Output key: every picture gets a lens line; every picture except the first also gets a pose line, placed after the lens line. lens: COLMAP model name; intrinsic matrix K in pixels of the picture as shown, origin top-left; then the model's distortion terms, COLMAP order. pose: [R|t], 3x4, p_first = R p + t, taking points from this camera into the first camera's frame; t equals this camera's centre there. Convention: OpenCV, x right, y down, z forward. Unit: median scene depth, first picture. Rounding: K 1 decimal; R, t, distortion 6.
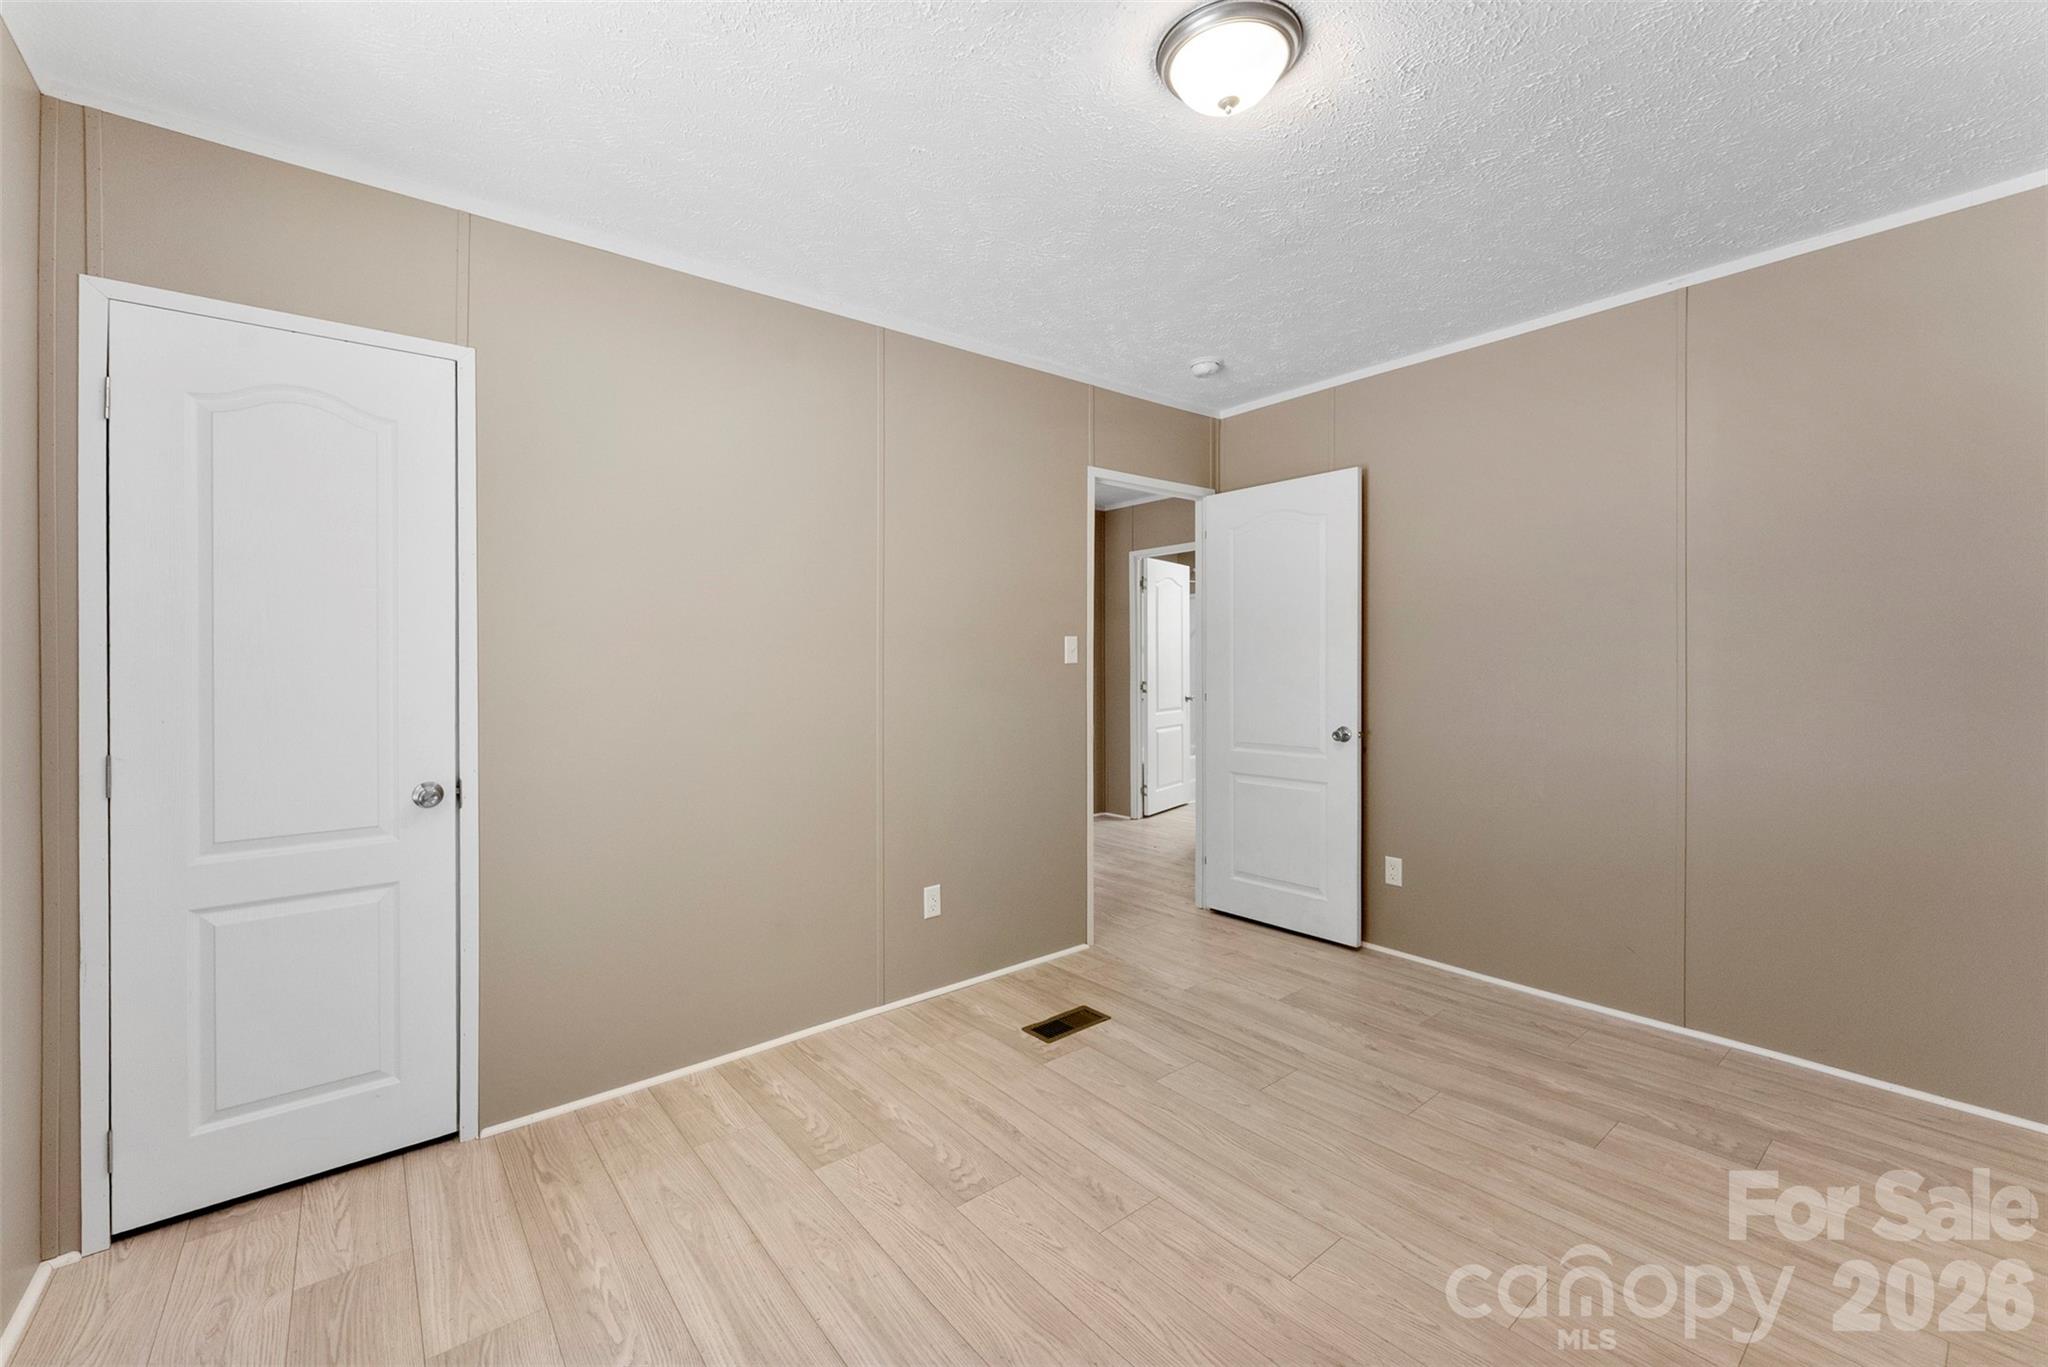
lens RADIAL K [[833.9, 0, 1024.0], [0, 833.9, 683.5], [0, 0, 1]] dist [-0.004516, -0.000826]
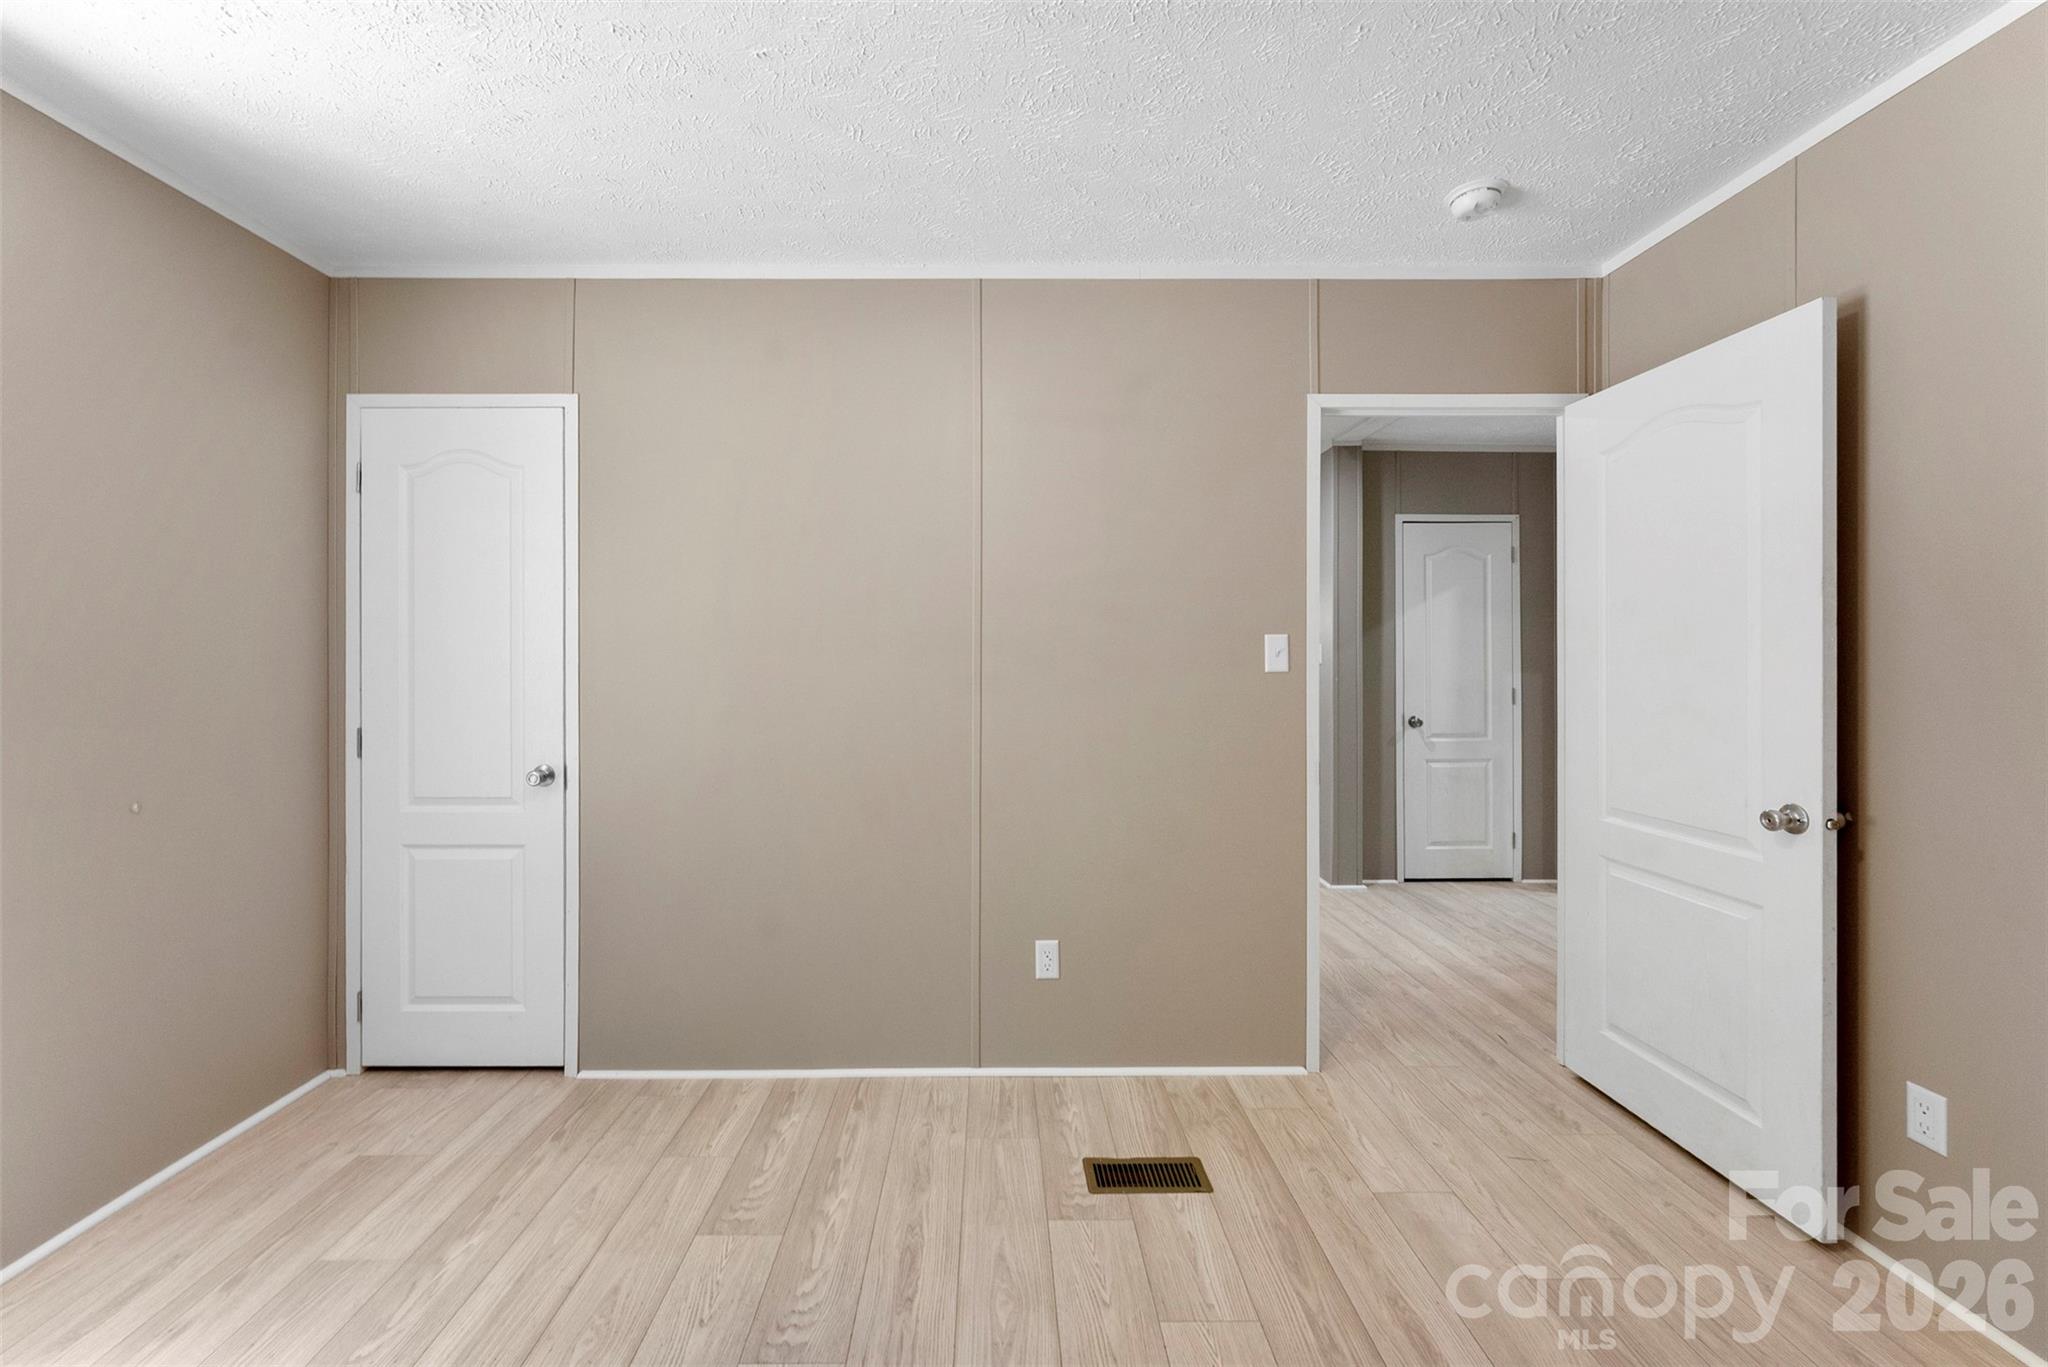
lens RADIAL K [[838.3, 0, 999.4], [0, 838.3, 667.4], [0, 0, 1]] dist [-0.002758, -0.000593]
pose [[0.777767, 0.015991, -0.628350, 0.430248], [-0.024698, 0.999682, -0.005131, -0.024377], [0.628068, 0.019510, 0.777914, 0.376774]]
